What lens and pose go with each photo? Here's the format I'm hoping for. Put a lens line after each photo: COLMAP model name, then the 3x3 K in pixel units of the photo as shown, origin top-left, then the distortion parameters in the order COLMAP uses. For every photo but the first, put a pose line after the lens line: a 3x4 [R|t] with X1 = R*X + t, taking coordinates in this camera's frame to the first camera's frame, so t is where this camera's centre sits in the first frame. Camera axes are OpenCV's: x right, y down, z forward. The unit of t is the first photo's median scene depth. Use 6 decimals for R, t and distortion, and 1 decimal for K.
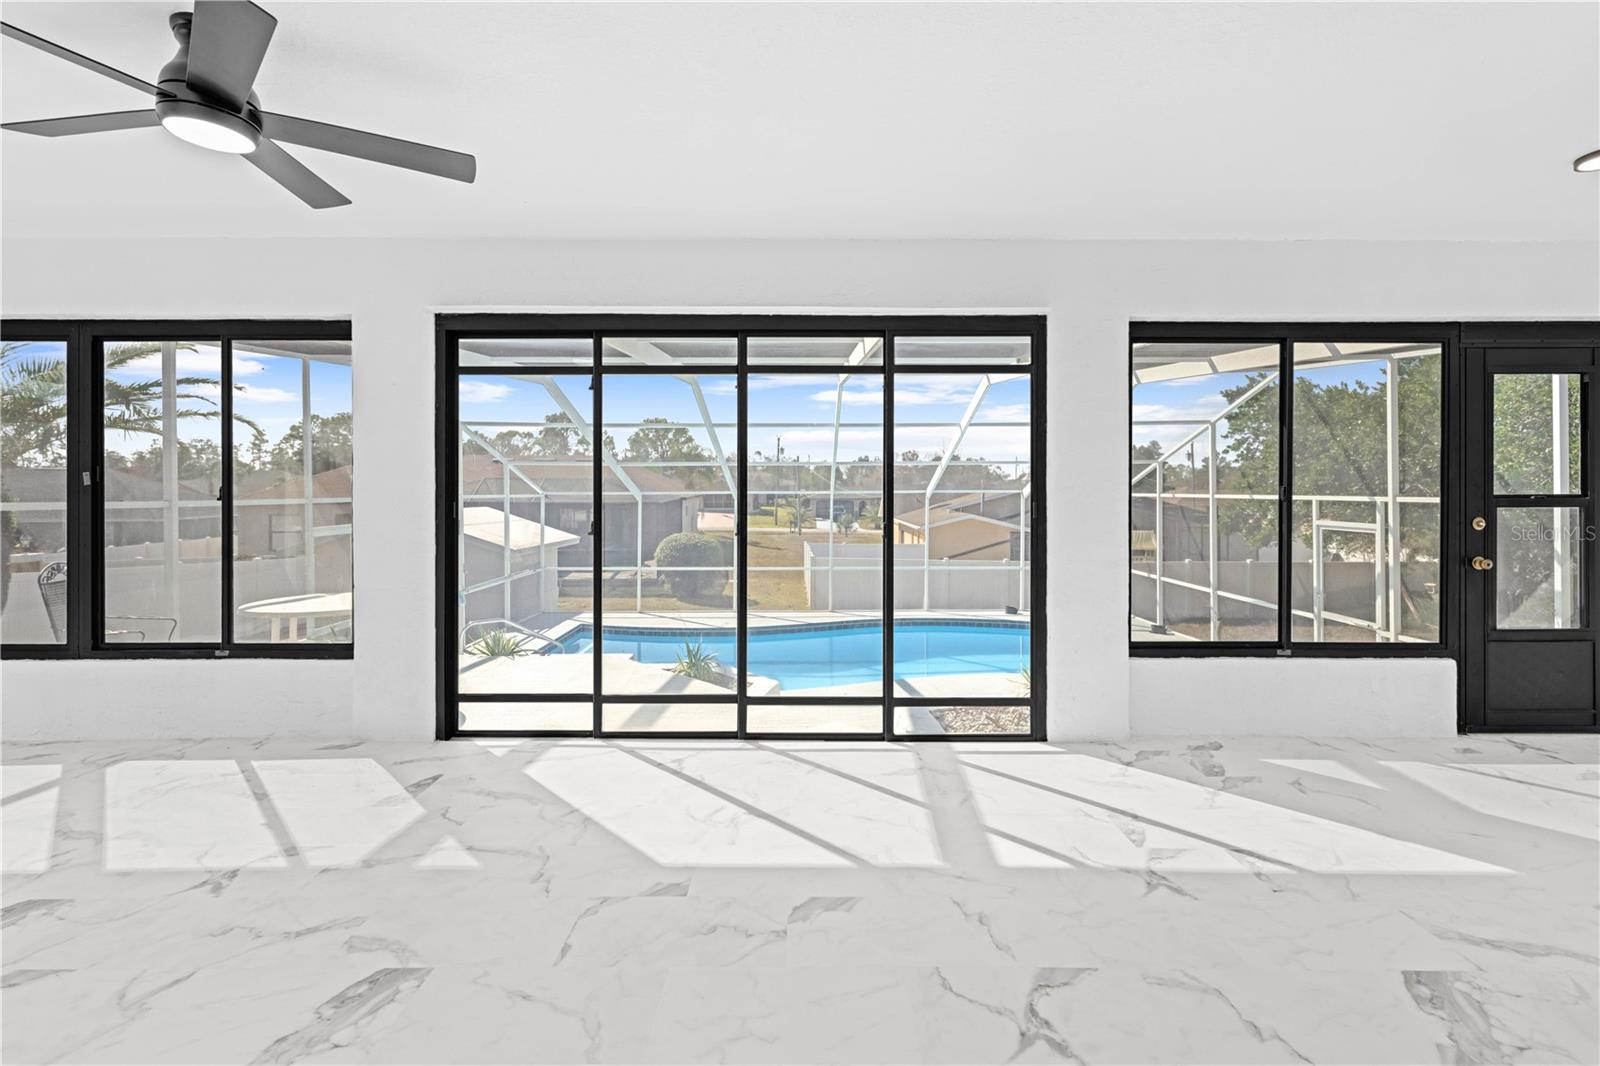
lens RADIAL K [[687.9, 0, 800.5], [0, 687.9, 489.9], [0, 0, 1]] dist [-0.001773, -0.000291]
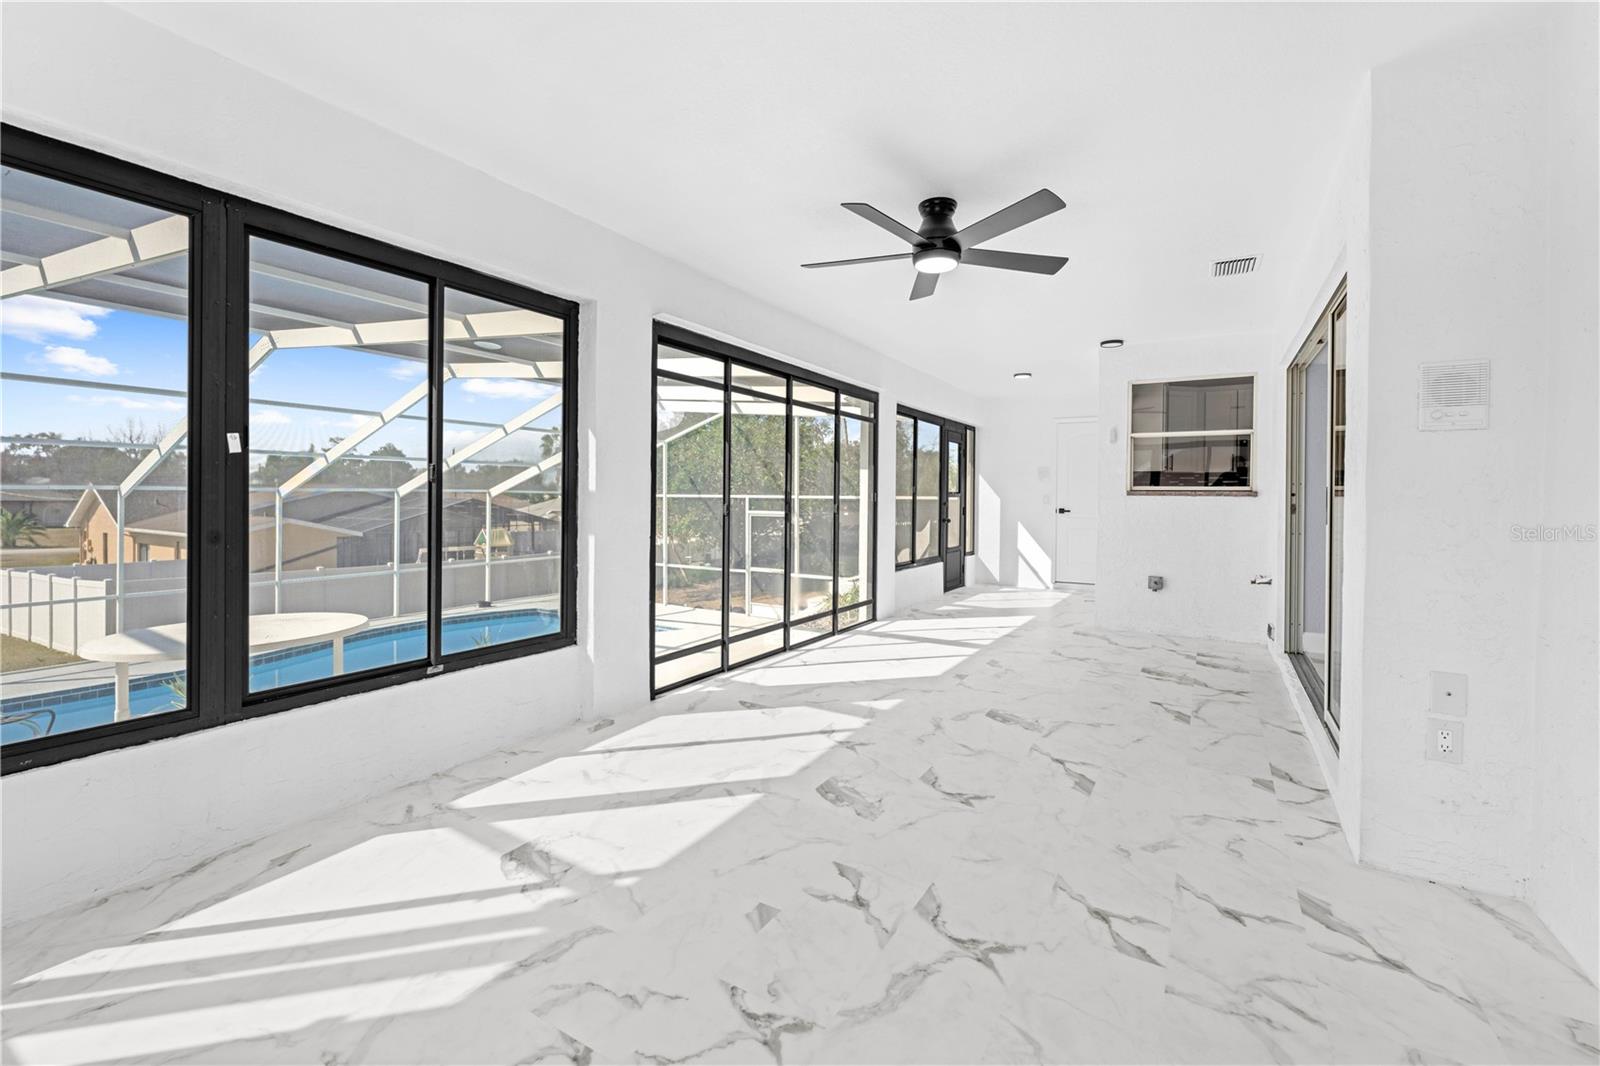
lens RADIAL K [[675.5, 0, 795.2], [0, 675.5, 513.2], [0, 0, 1]] dist [-0.000738, 0.000035]
pose [[0.524160, -0.015319, 0.851482, -1.302849], [-0.009577, 0.999669, 0.023881, 0.029448], [-0.851566, -0.020672, 0.523840, 0.223992]]
